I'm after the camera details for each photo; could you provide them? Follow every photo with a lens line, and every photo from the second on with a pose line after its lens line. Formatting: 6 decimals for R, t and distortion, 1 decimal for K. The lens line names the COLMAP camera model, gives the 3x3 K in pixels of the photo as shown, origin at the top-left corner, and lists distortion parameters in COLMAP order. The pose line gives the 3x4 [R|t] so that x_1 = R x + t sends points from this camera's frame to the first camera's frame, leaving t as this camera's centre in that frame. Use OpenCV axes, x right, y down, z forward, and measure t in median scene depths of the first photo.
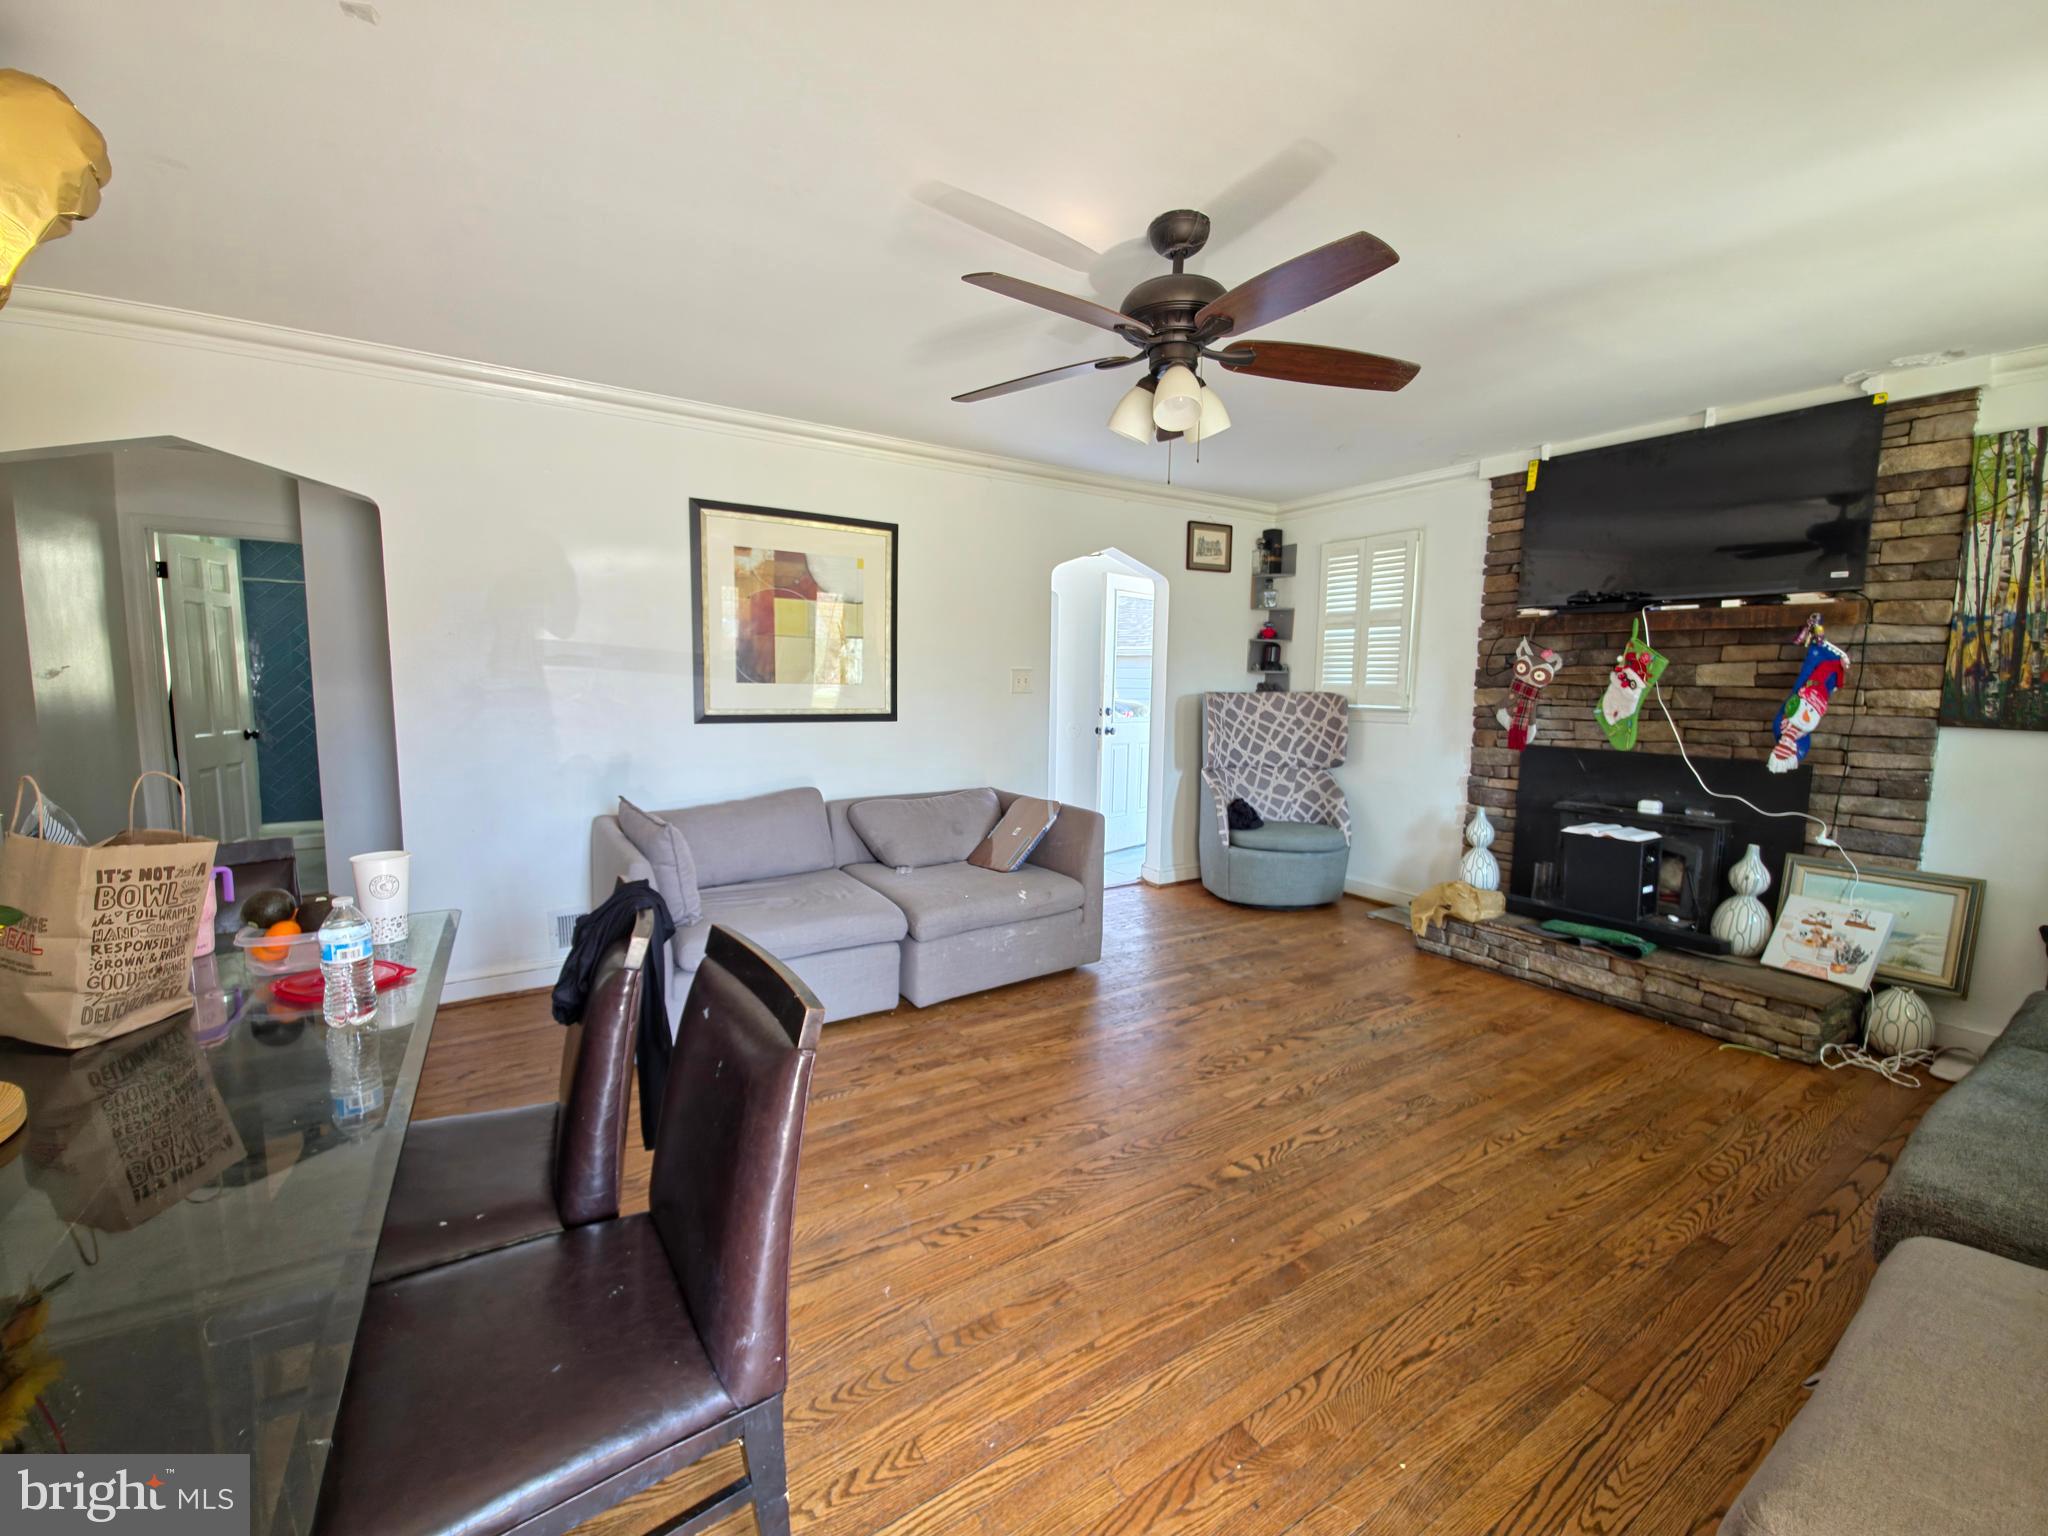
lens RADIAL K [[818.9, 0, 1013.2], [0, 818.9, 767.0], [0, 0, 1]] dist [0.009115, -0.007194]
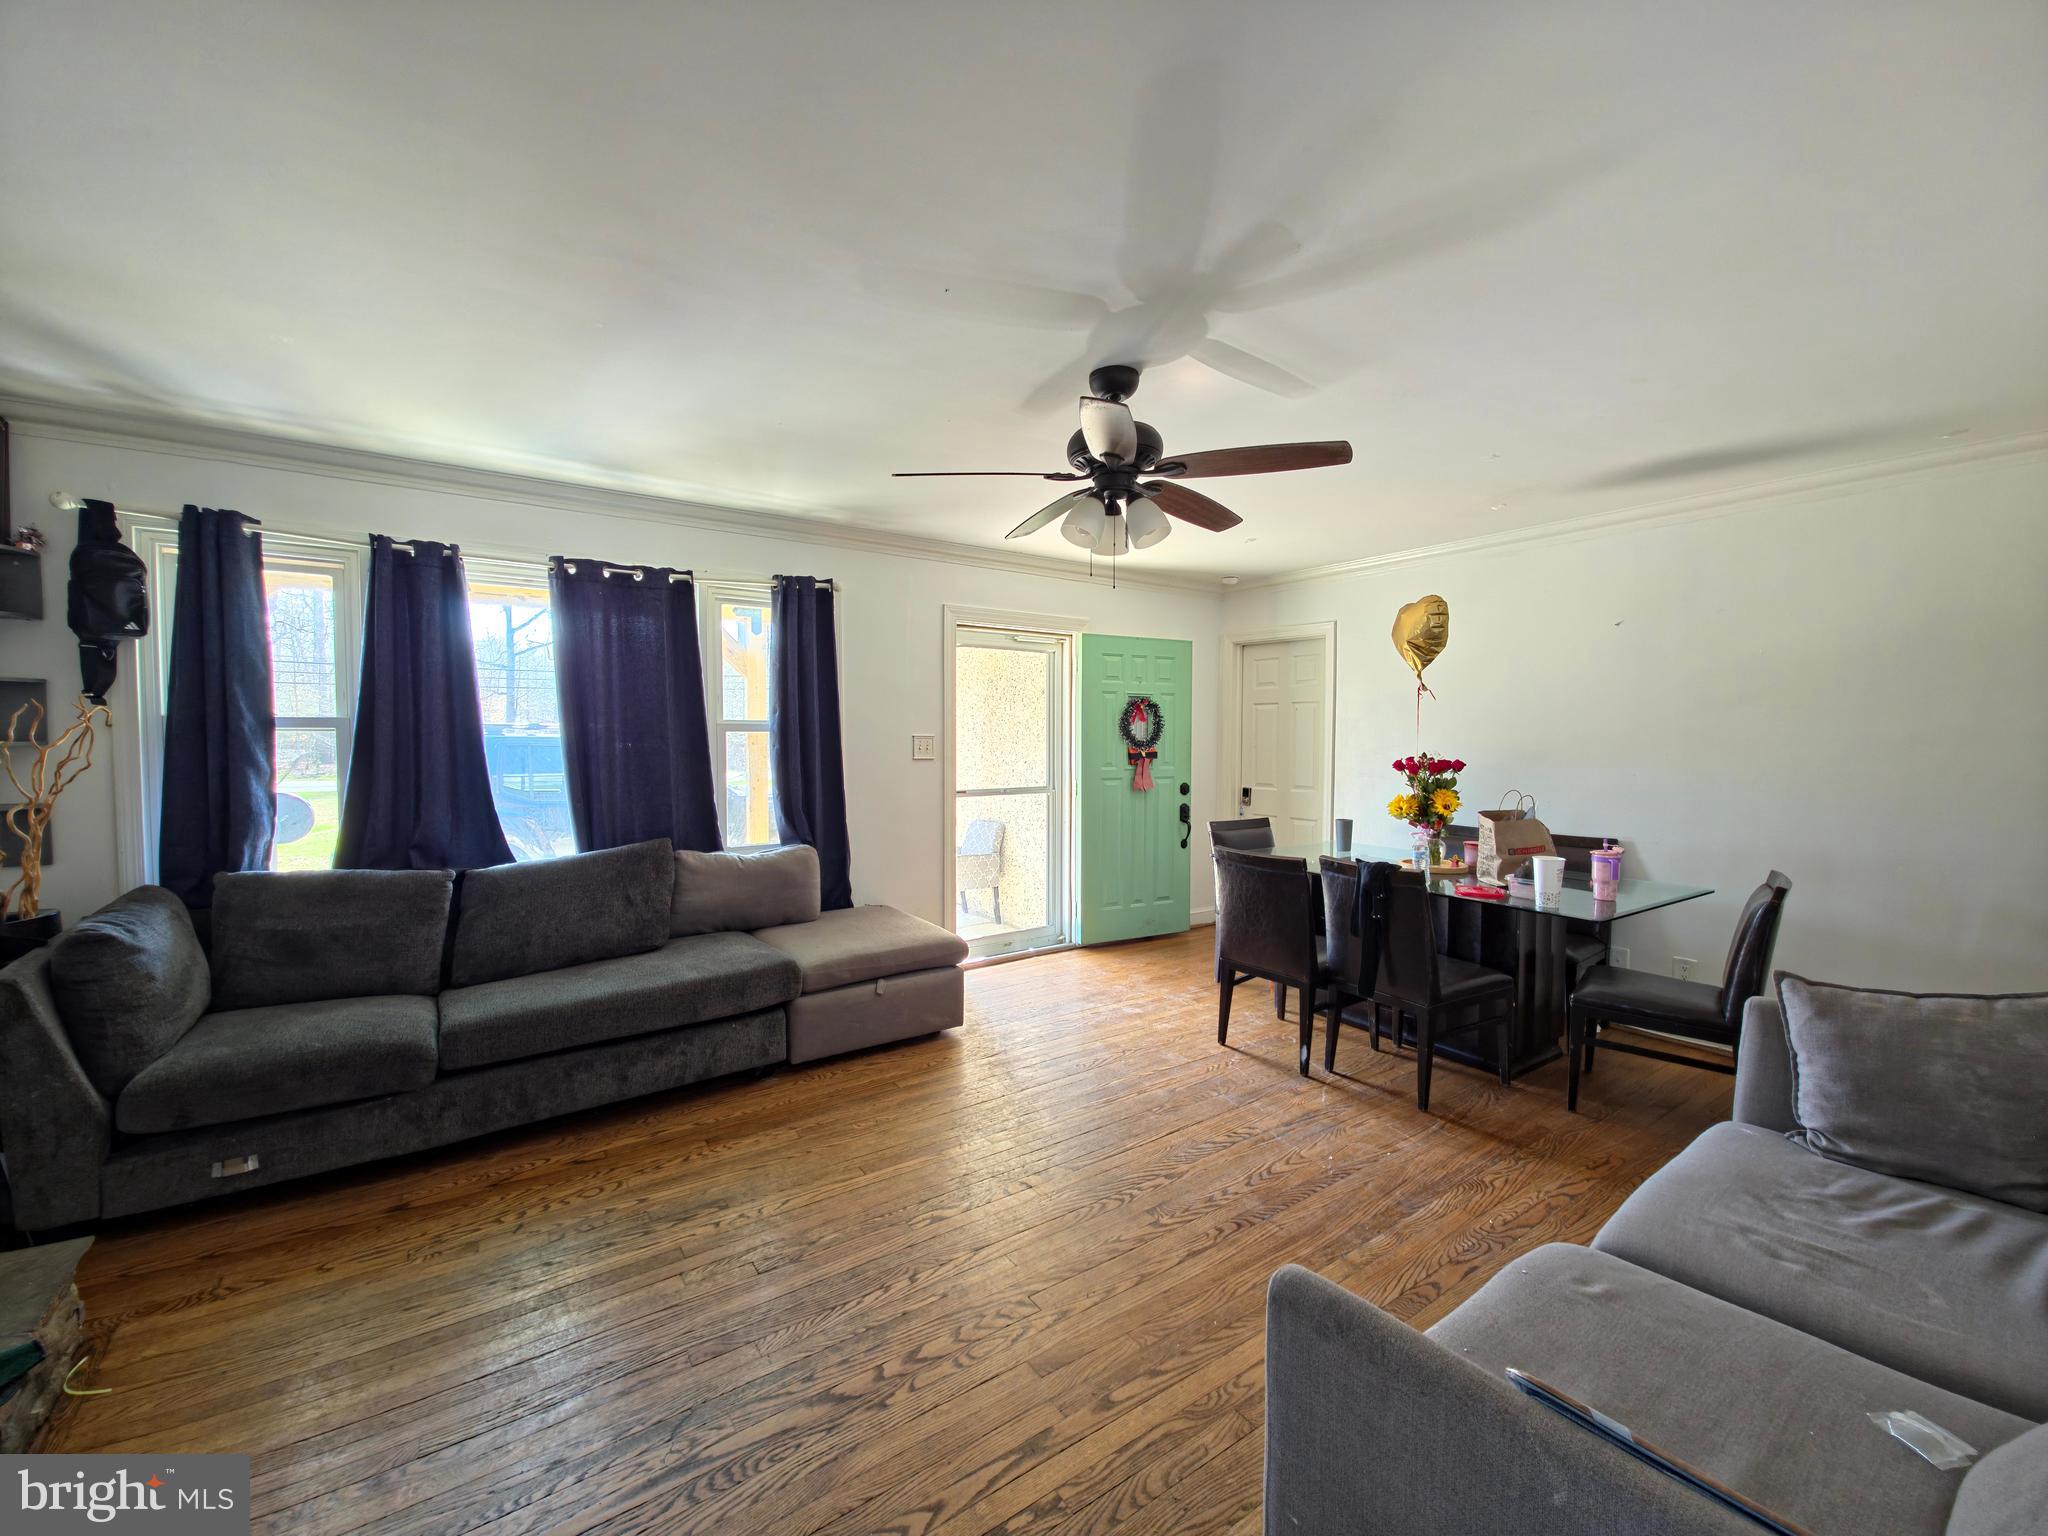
lens RADIAL K [[818.9, 0, 1015.9], [0, 818.9, 769.0], [0, 0, 1]] dist [0.009115, -0.007194]
pose [[-0.998856, -0.011950, -0.046302, 0.230207], [-0.018754, 0.988595, 0.149429, -0.160173], [0.043988, 0.150126, -0.987688, 1.336360]]
